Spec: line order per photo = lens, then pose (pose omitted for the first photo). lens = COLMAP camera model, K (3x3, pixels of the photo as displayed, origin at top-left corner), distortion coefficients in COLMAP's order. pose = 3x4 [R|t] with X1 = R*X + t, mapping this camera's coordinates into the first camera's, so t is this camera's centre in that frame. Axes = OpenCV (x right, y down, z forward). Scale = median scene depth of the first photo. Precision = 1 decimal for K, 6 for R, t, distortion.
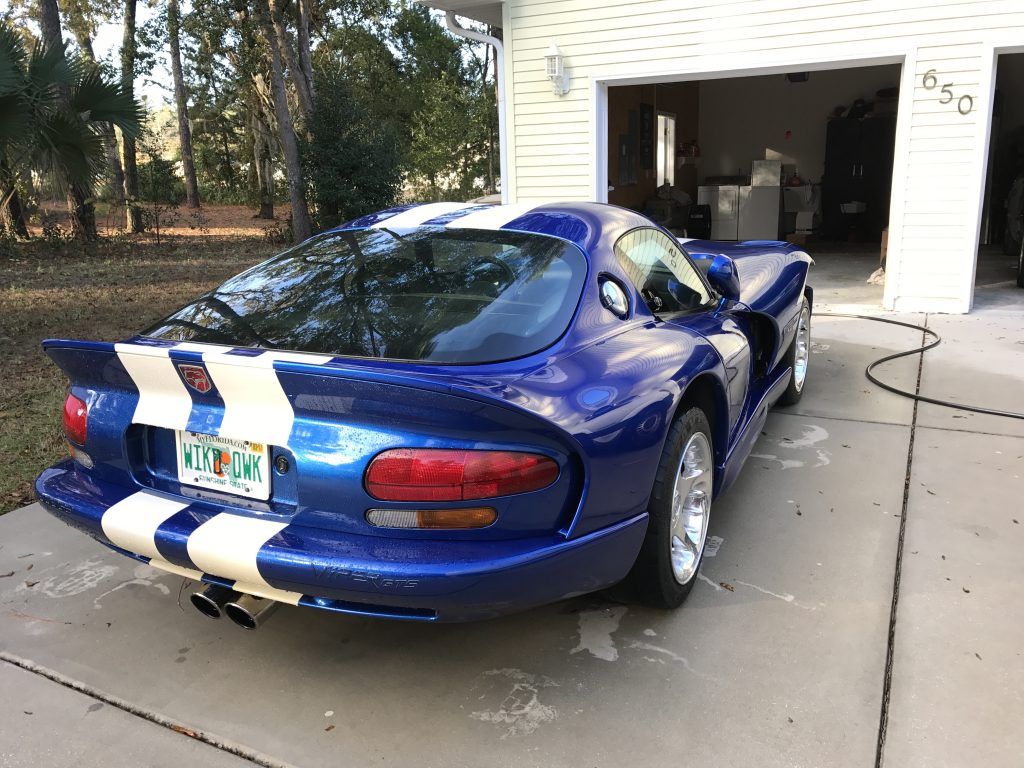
lens RADIAL K [[837.7, 0, 506.6], [0, 837.7, 388.6], [0, 0, 1]] dist [0.019460, -0.009403]
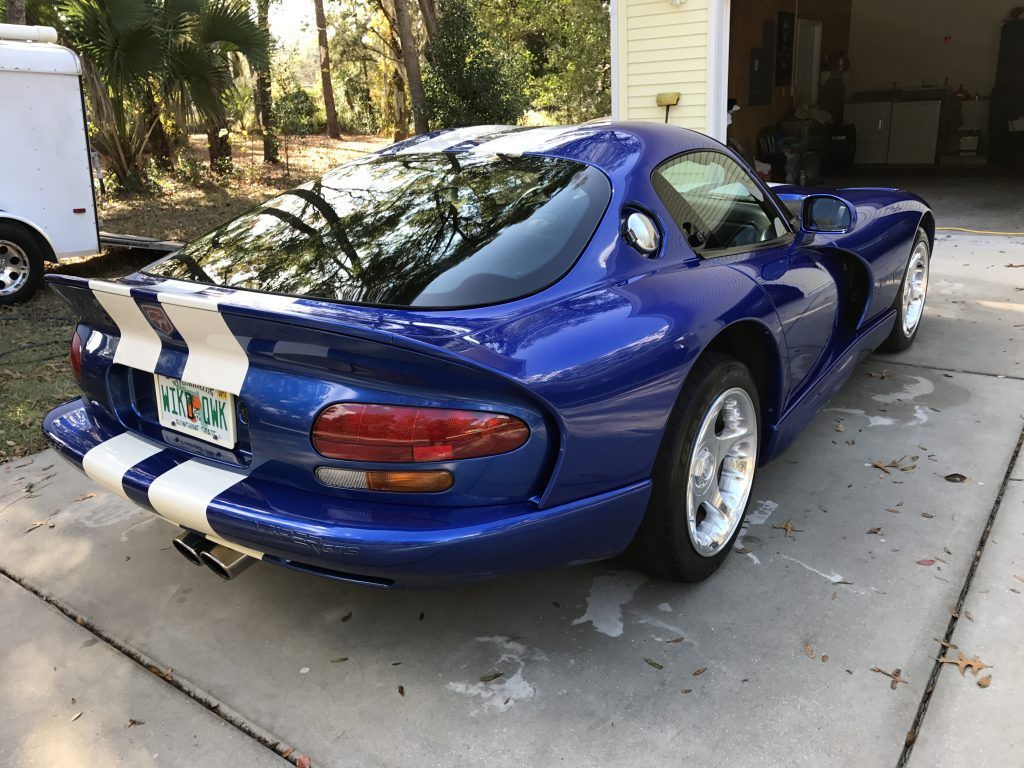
lens RADIAL K [[837.7, 0, 510.1], [0, 837.7, 390.8], [0, 0, 1]] dist [0.019460, -0.009403]
pose [[0.986636, 0.032046, -0.159760, 0.157494], [-0.018433, 0.996127, 0.085972, -0.018250], [0.161896, -0.081879, 0.983405, 0.113505]]
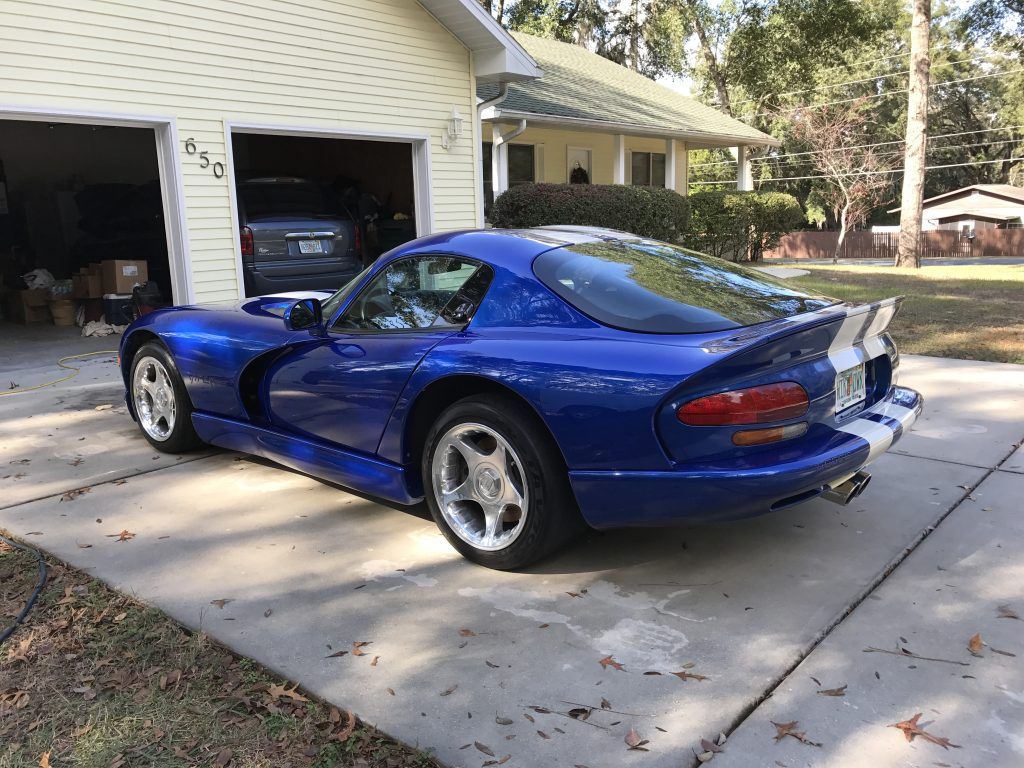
lens RADIAL K [[837.7, 0, 512.2], [0, 837.7, 379.8], [0, 0, 1]] dist [0.019460, -0.009403]
pose [[0.232362, -0.175862, 0.956598, -1.790356], [0.257320, 0.959589, 0.113907, -0.240606], [-0.937973, 0.219684, 0.268225, 1.089180]]
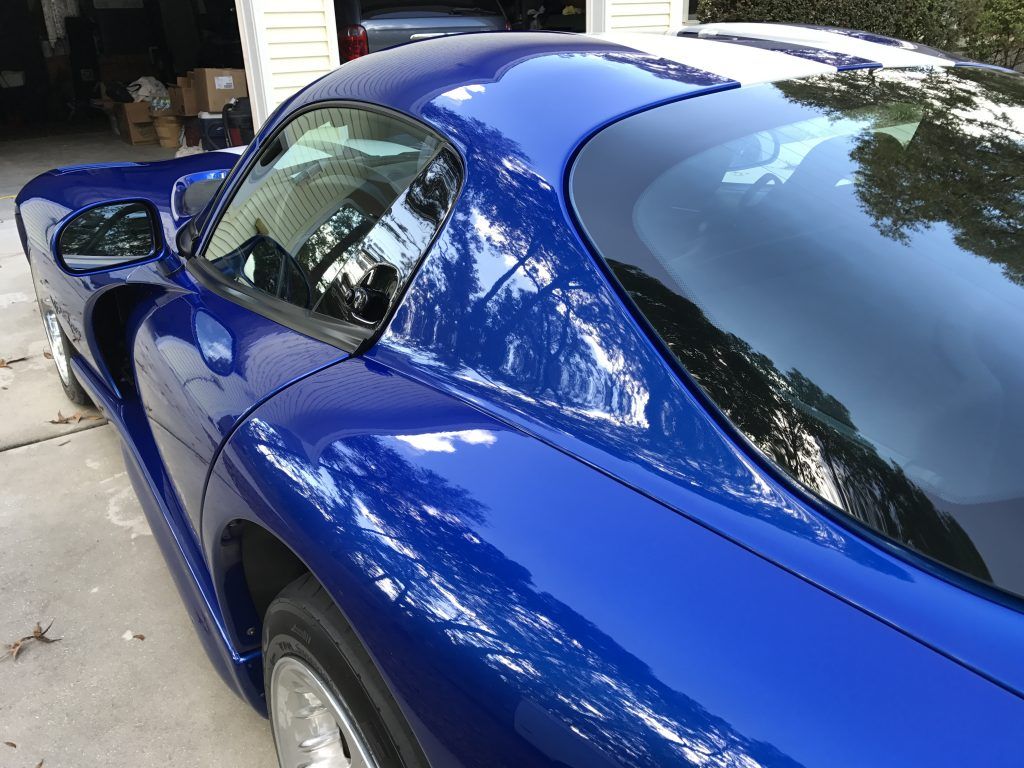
lens RADIAL K [[837.7, 0, 505.0], [0, 837.7, 381.4], [0, 0, 1]] dist [0.019460, -0.009403]
pose [[0.473139, -0.343945, 0.811074, -0.729078], [0.230551, 0.936898, 0.262810, -0.277244], [-0.850286, 0.062648, 0.522580, 1.221983]]
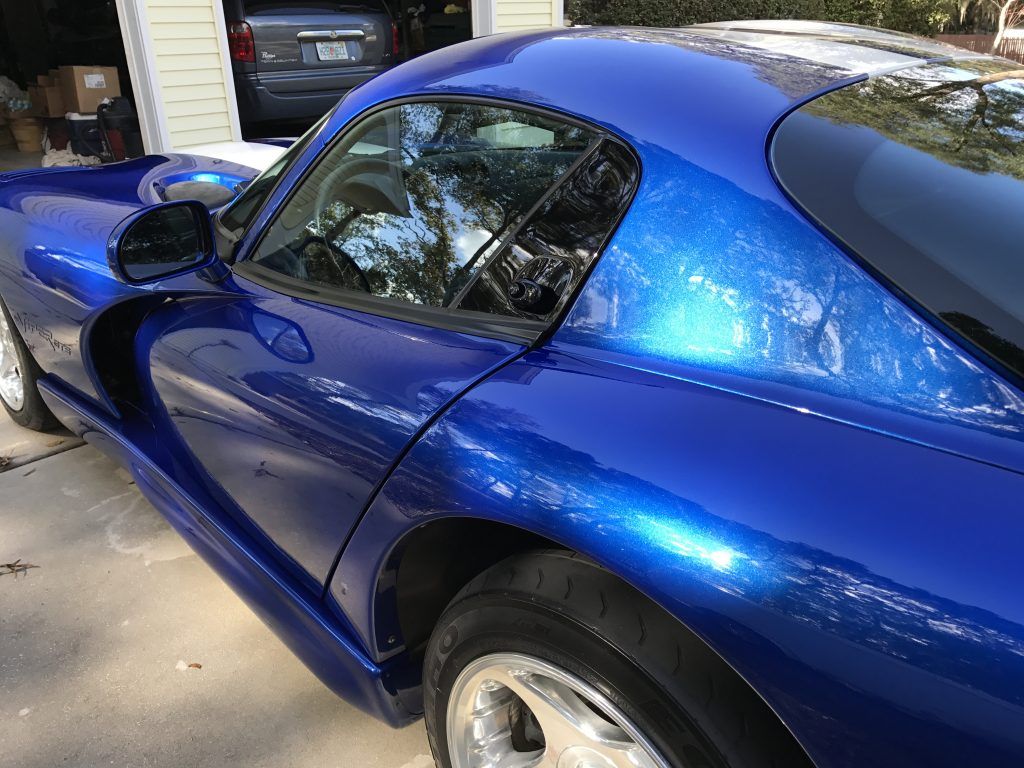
lens RADIAL K [[837.7, 0, 504.7], [0, 837.7, 386.1], [0, 0, 1]] dist [0.019460, -0.009403]
pose [[0.315180, -0.372401, 0.872914, -0.814697], [0.240825, 0.921071, 0.305992, -0.319190], [-0.917968, 0.113776, 0.379987, 1.394551]]
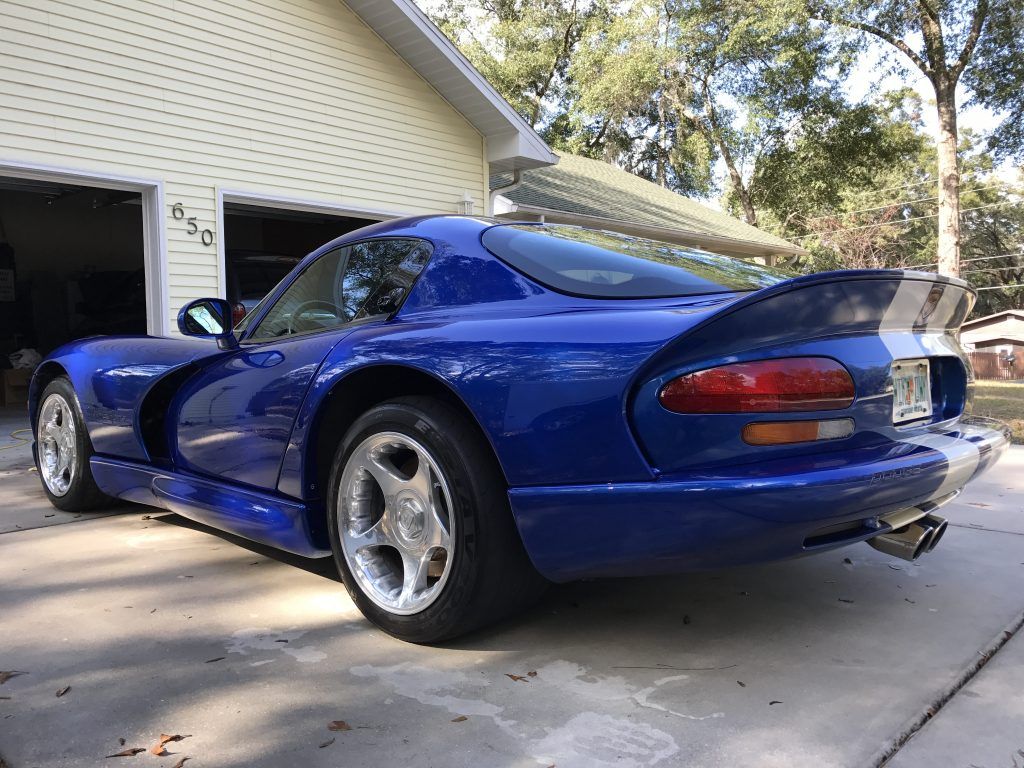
lens RADIAL K [[837.7, 0, 511.3], [0, 837.7, 377.6], [0, 0, 1]] dist [0.019460, -0.009403]
pose [[0.270459, -0.027480, 0.962339, -1.421578], [0.242222, 0.969380, -0.040394, -0.016613], [-0.931762, 0.244024, 0.268834, 1.111301]]
